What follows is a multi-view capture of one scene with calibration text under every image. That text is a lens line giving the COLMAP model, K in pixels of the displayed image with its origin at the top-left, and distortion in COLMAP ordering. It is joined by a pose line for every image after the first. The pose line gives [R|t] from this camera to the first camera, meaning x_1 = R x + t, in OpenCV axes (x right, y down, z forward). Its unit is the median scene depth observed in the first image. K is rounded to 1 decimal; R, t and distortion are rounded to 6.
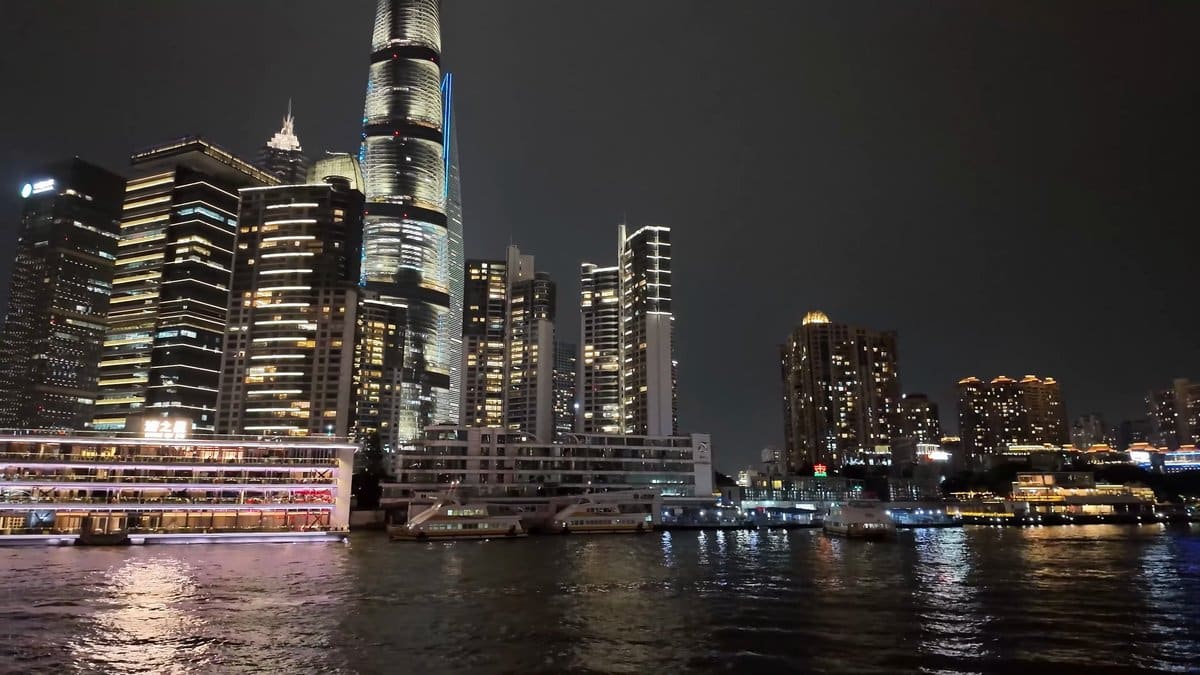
lens RADIAL K [[713.8, 0, 600.0], [0, 713.8, 337.5], [0, 0, 1]] dist [0.075401, -0.099284]
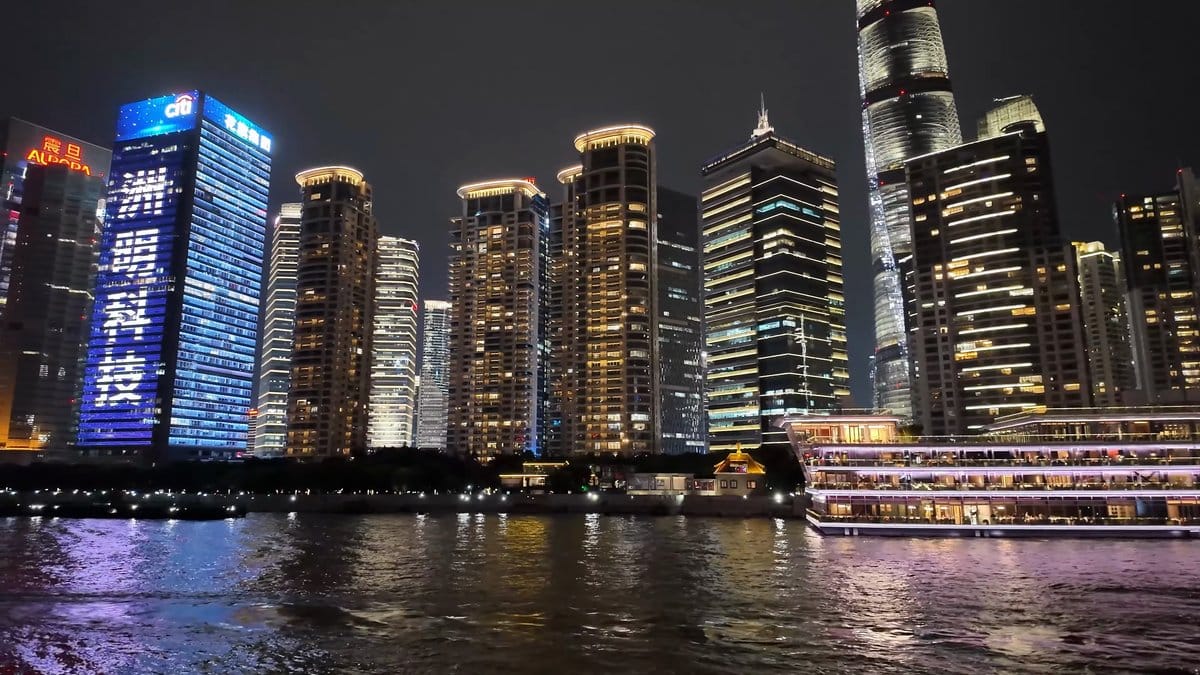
lens RADIAL K [[713.8, 0, 600.0], [0, 713.8, 337.5], [0, 0, 1]] dist [0.075401, -0.099284]
pose [[0.864791, -0.099692, -0.492136, -0.277992], [0.110292, 0.993871, -0.007520, -0.006811], [0.489869, -0.047776, 0.870486, -0.028195]]
